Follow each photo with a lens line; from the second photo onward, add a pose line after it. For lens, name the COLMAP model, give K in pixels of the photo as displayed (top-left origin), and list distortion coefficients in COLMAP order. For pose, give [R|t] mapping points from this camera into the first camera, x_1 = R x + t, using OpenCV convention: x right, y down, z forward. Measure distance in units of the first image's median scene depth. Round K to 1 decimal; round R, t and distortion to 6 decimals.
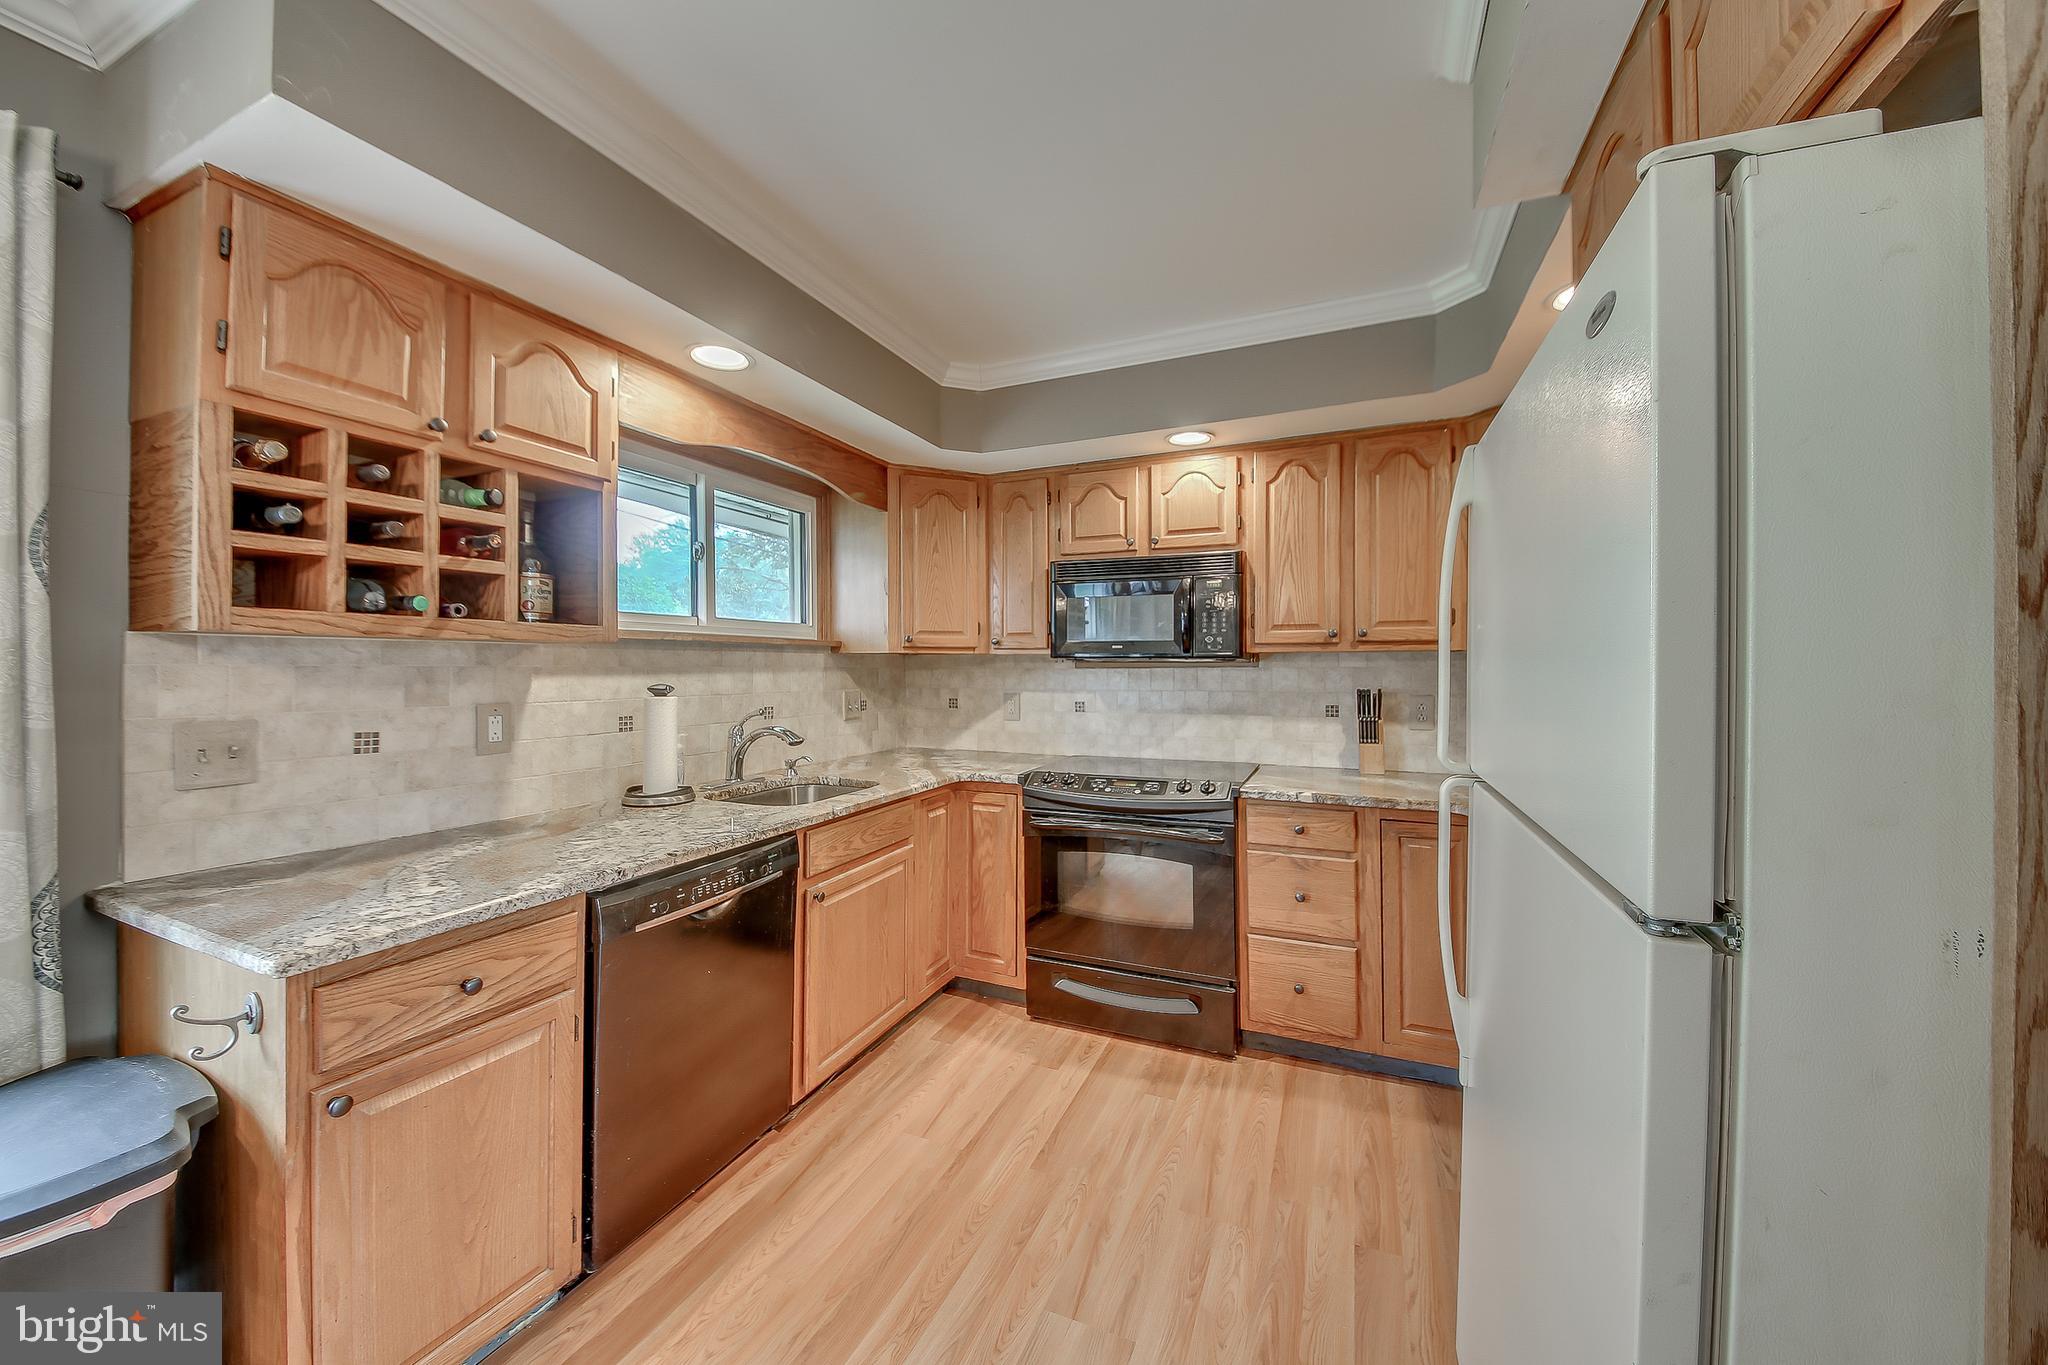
lens RADIAL K [[740.0, 0, 1033.0], [0, 740.0, 670.1], [0, 0, 1]] dist [-0.024840, -0.002113]
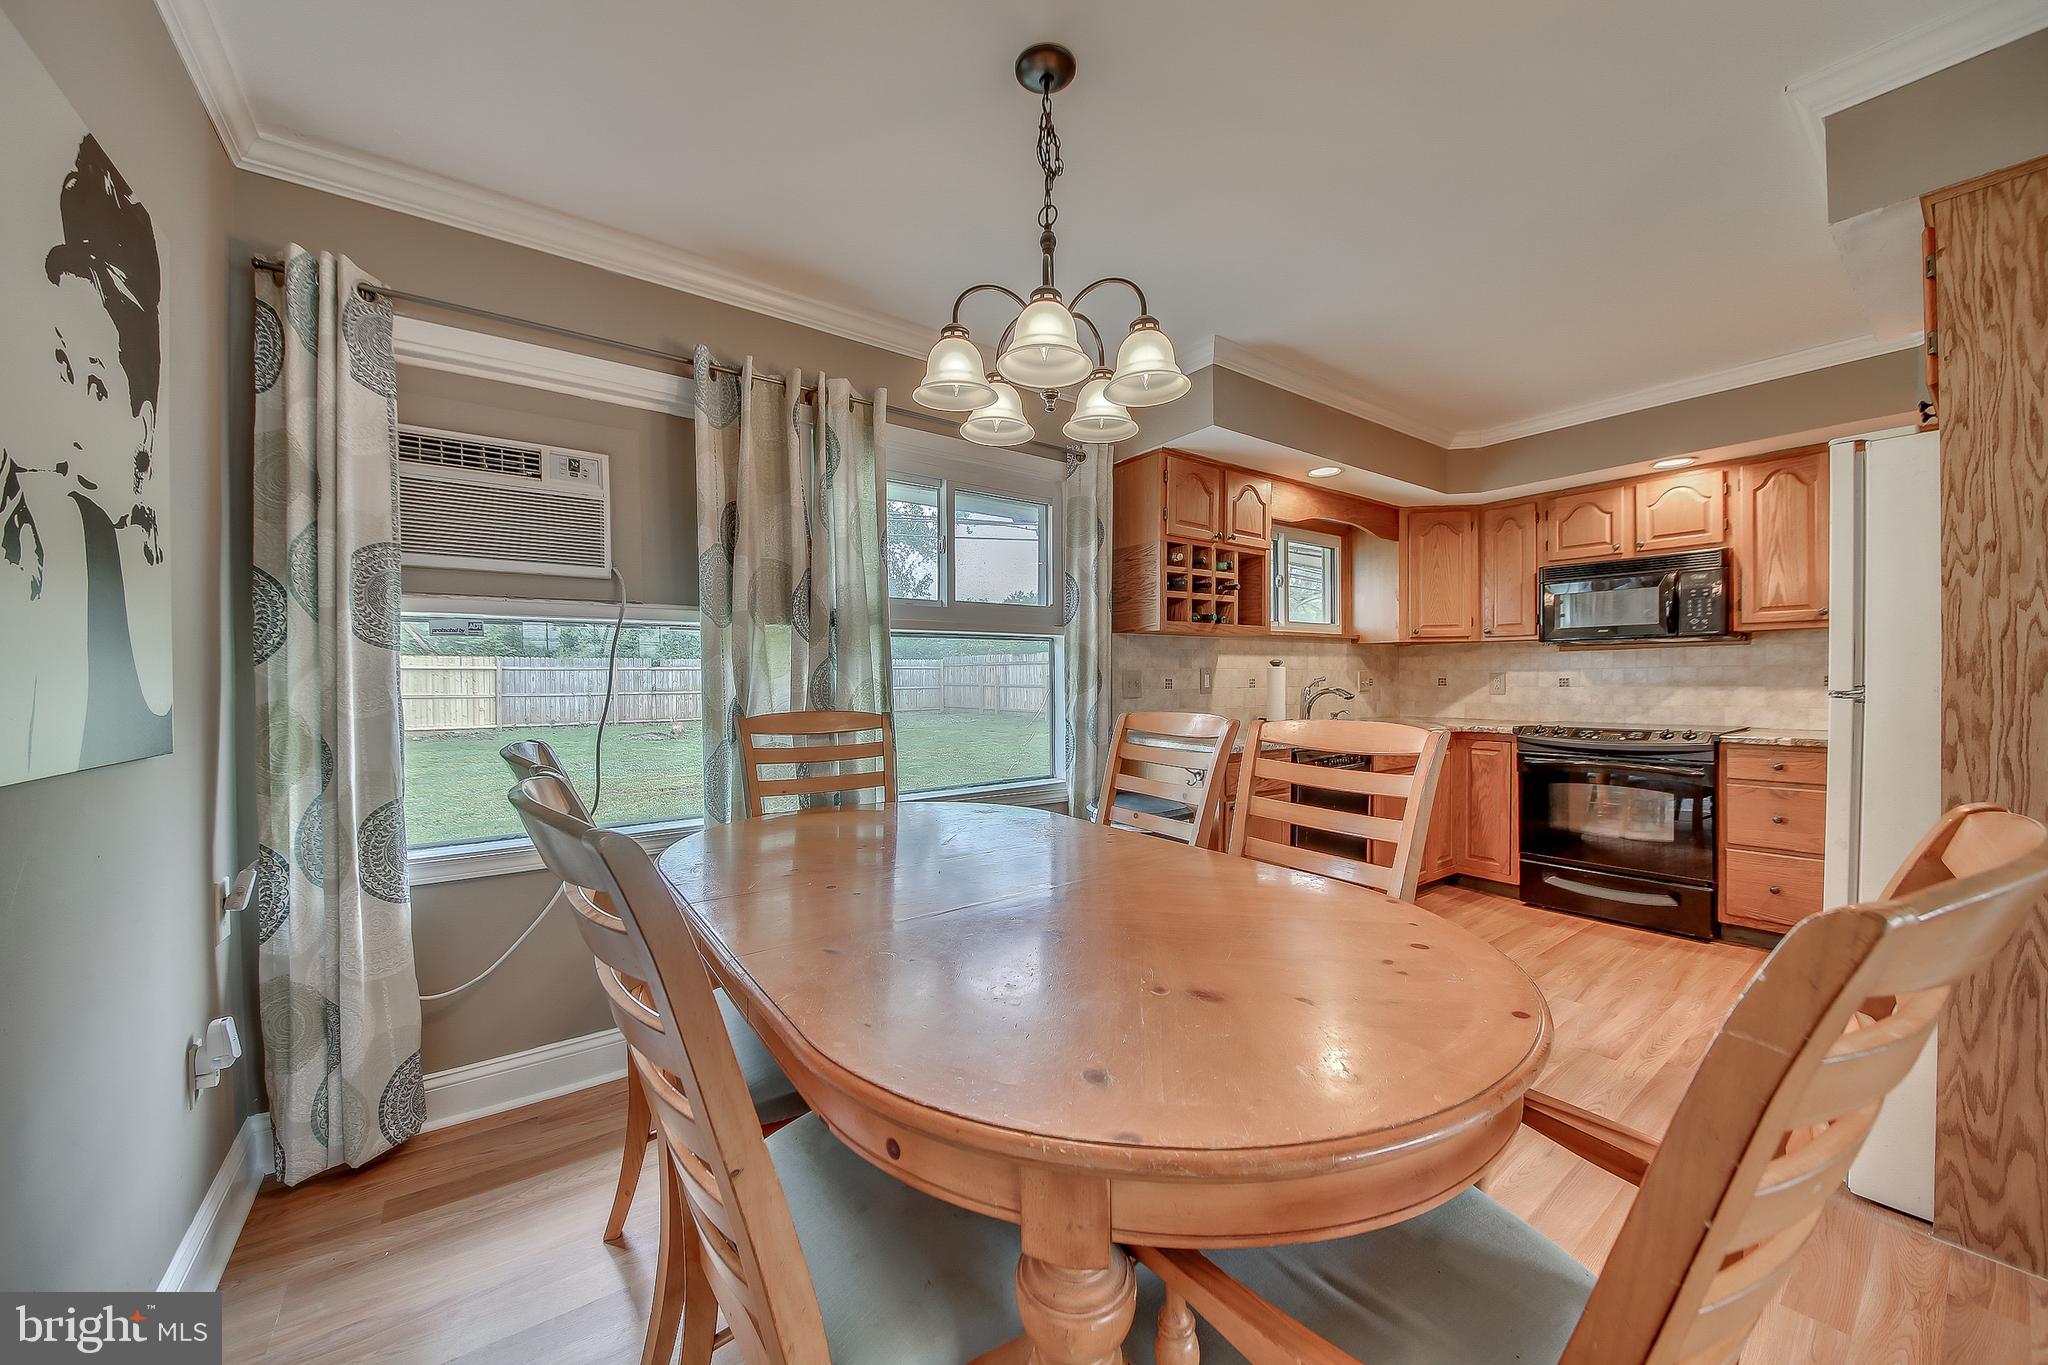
lens RADIAL K [[740.0, 0, 1012.0], [0, 740.0, 690.5], [0, 0, 1]] dist [-0.024840, -0.002113]
pose [[0.847527, 0.002047, -0.530748, -0.091157], [0.006763, 0.999870, 0.014655, 0.049899], [0.530709, -0.016010, 0.847403, -0.657833]]
